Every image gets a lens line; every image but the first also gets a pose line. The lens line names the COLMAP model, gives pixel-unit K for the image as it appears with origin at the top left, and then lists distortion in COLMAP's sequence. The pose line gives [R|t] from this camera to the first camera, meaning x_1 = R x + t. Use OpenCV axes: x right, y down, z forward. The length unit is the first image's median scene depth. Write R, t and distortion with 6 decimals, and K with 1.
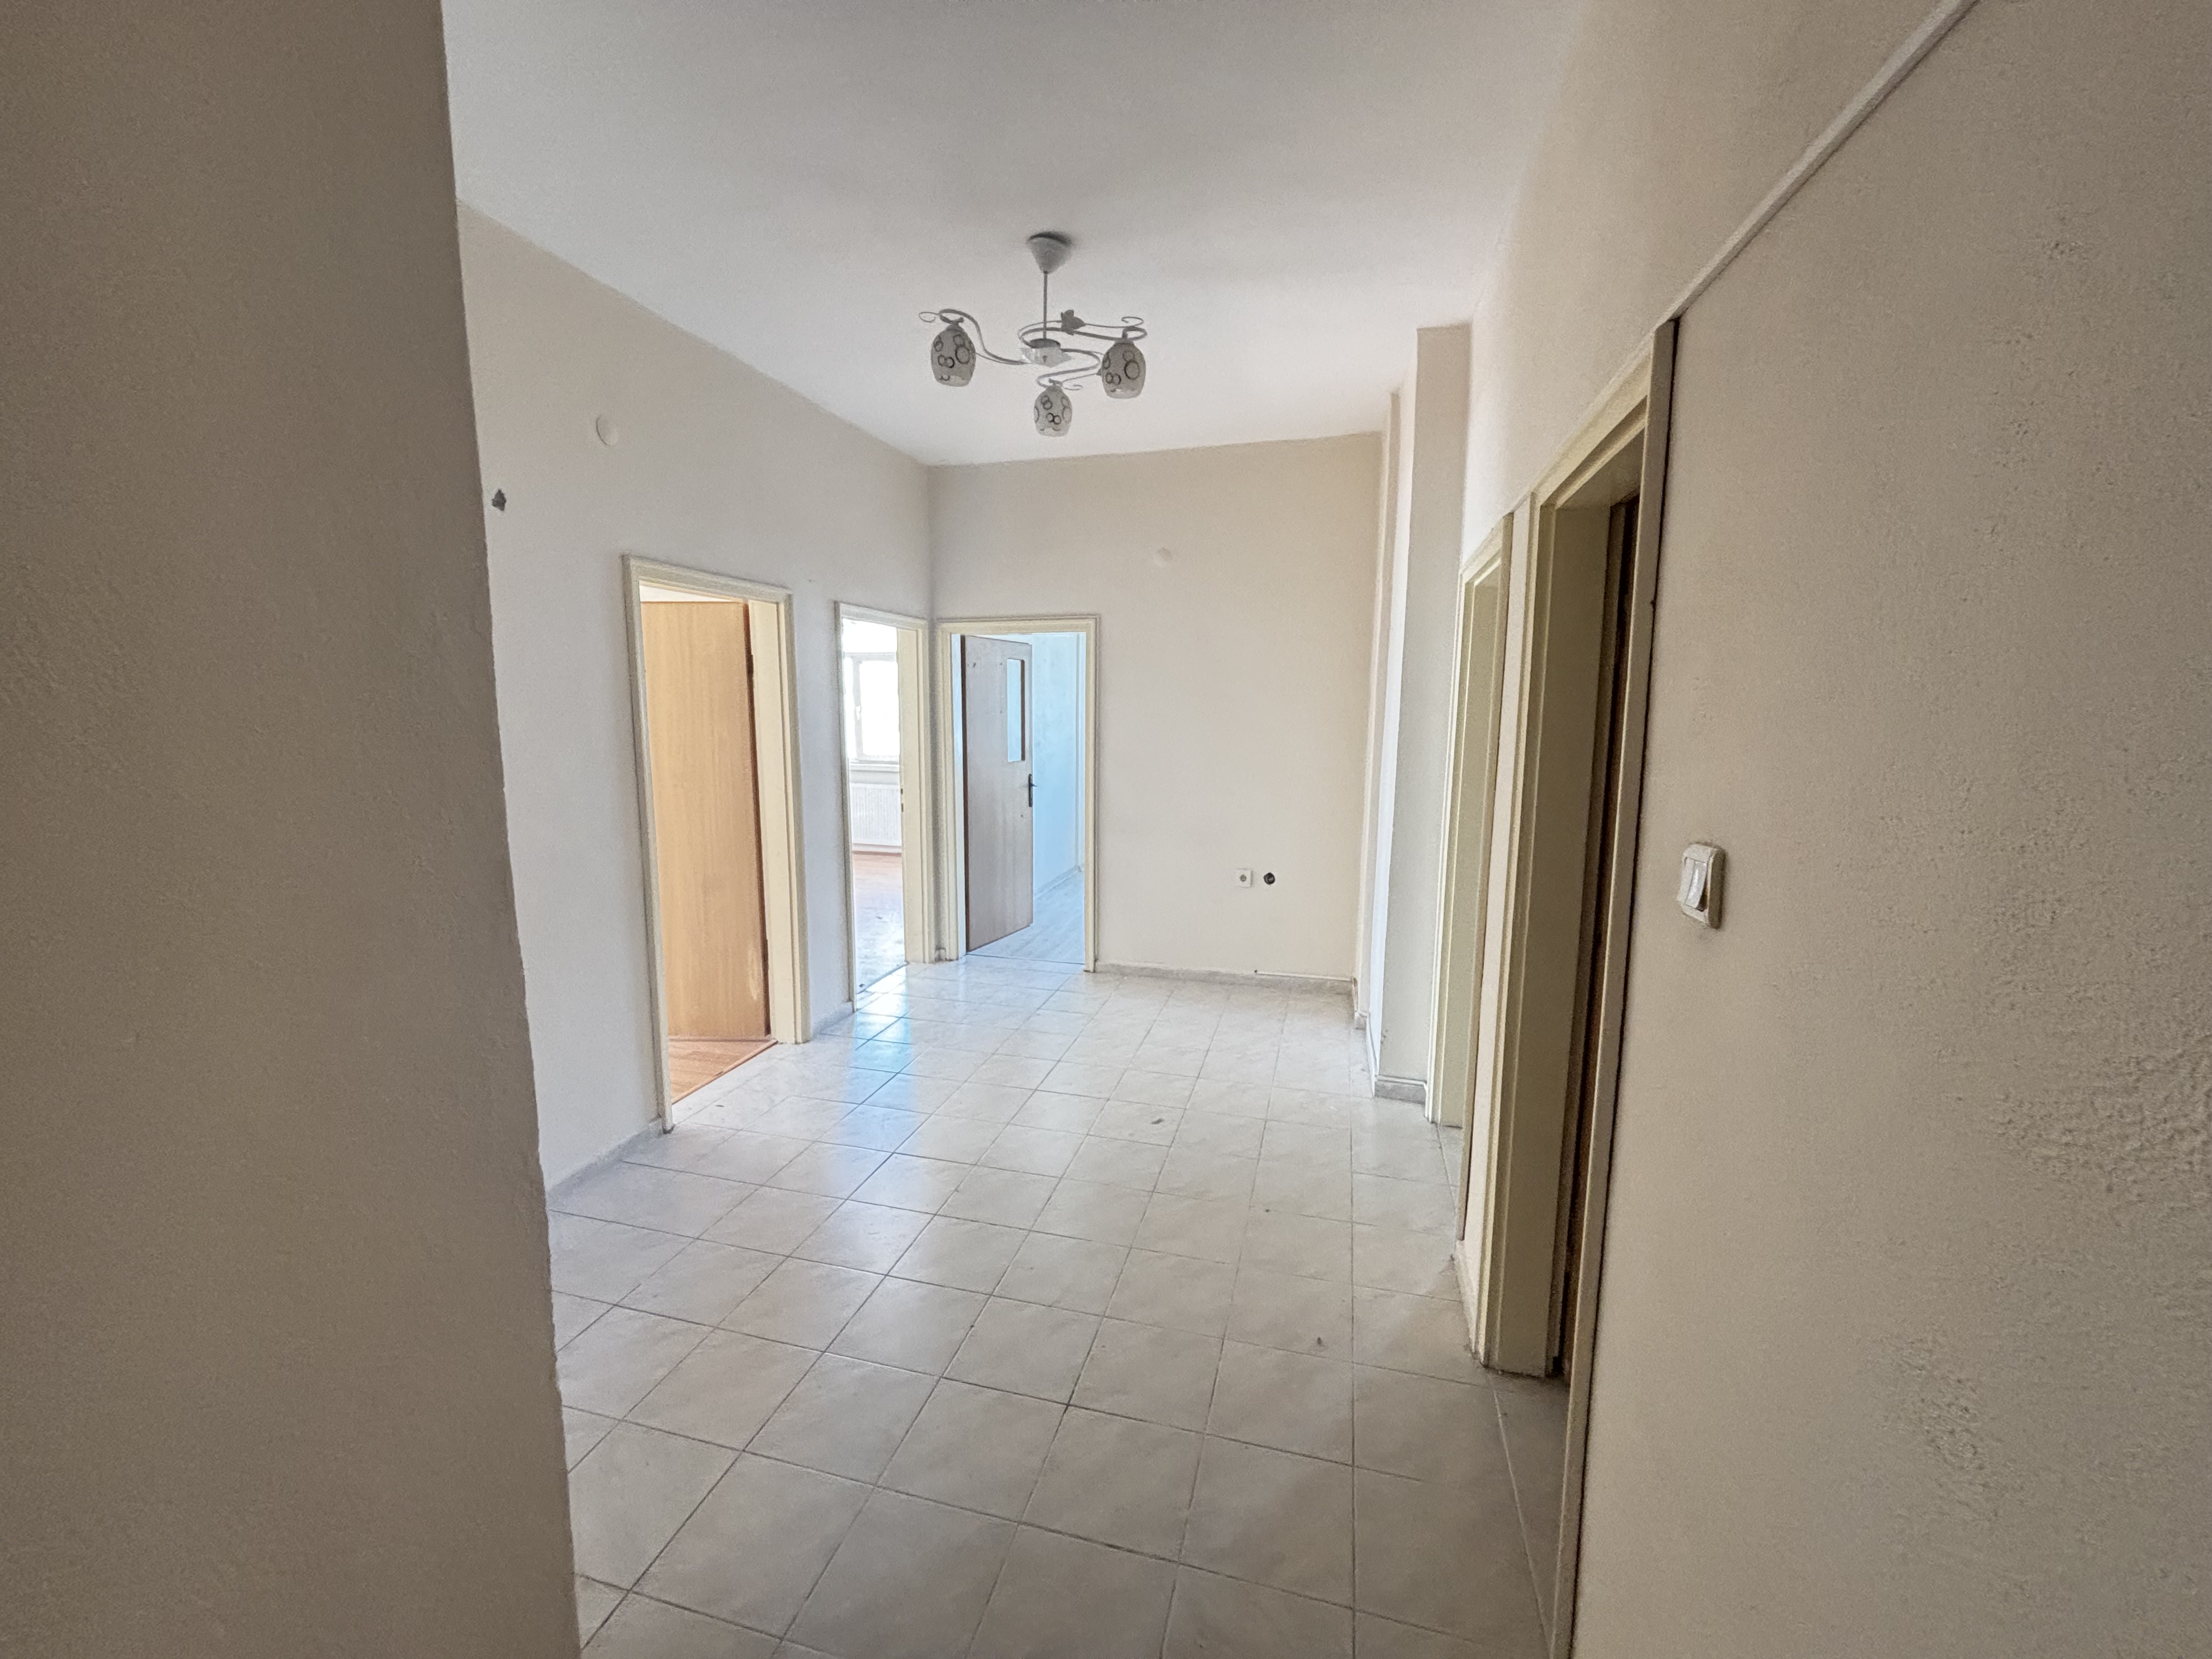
lens RADIAL K [[899.2, 0, 1097.4], [0, 899.2, 827.9], [0, 0, 1]] dist [0.000253, -0.000497]
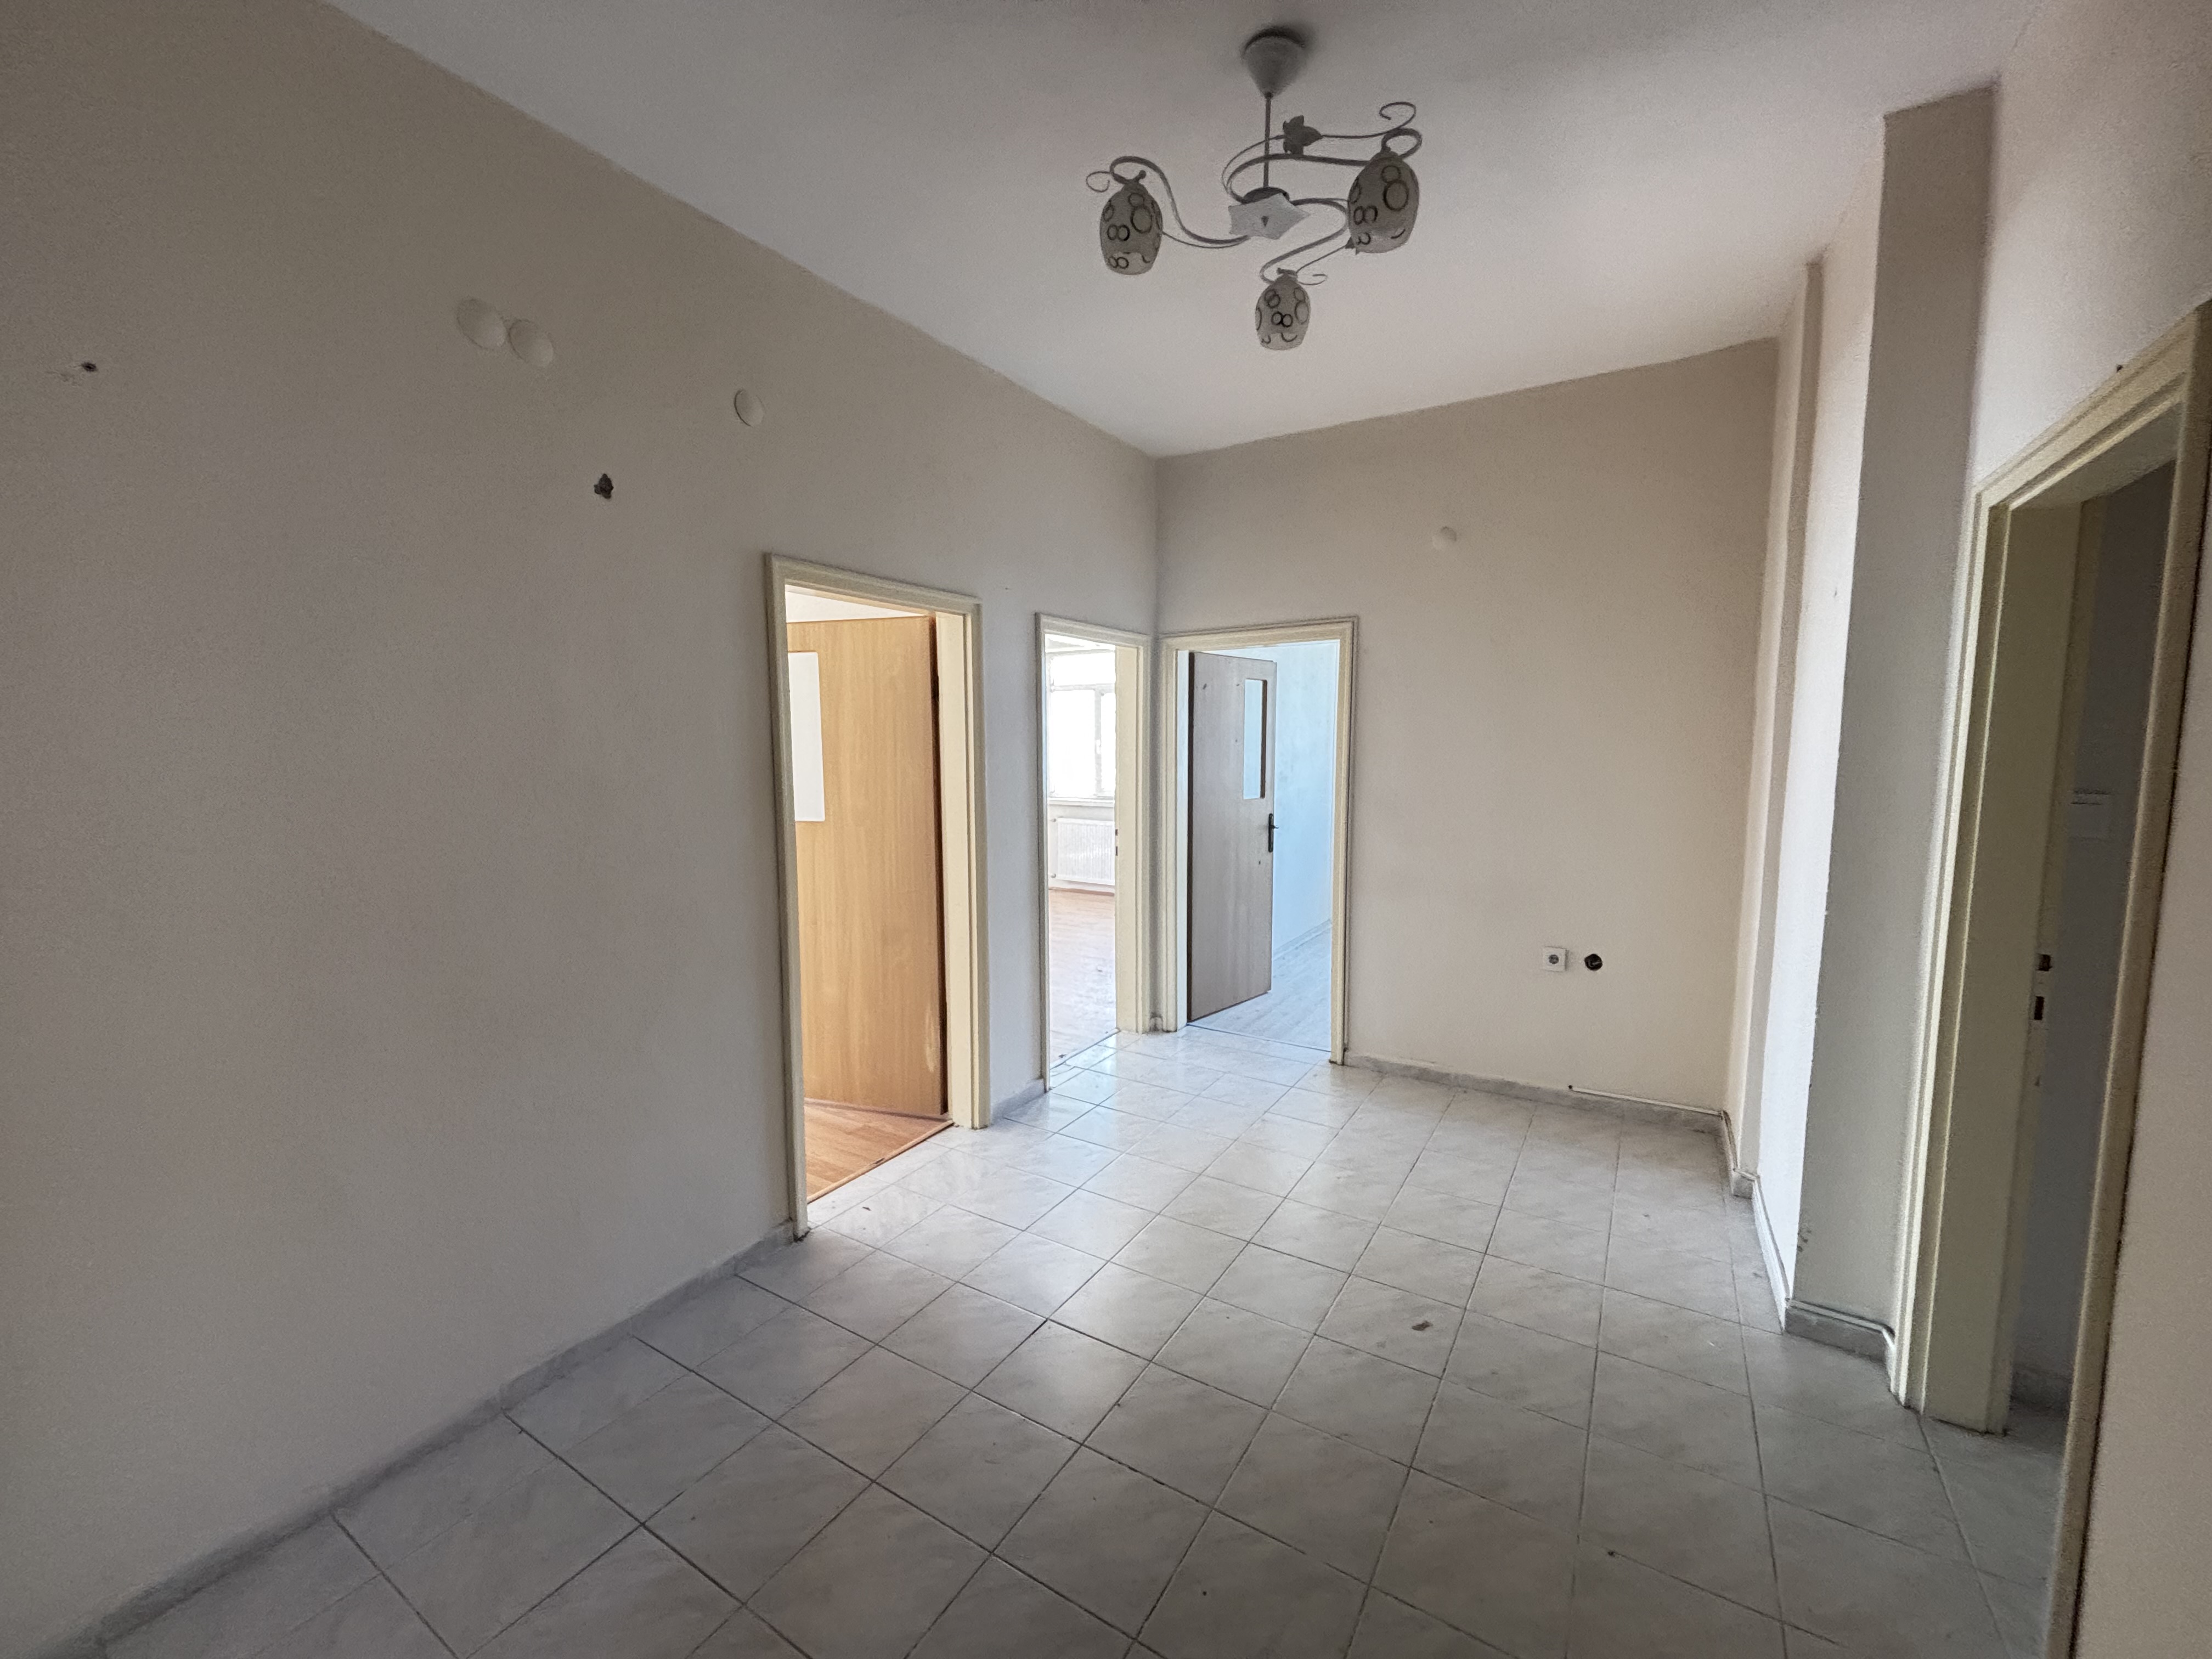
lens RADIAL K [[899.2, 0, 1097.4], [0, 899.2, 827.9], [0, 0, 1]] dist [0.000253, -0.000497]
pose [[0.957750, 0.018600, -0.287000, 0.016051], [-0.029416, 0.999008, -0.033422, -0.018776], [0.286094, 0.040453, 0.957347, 0.208500]]
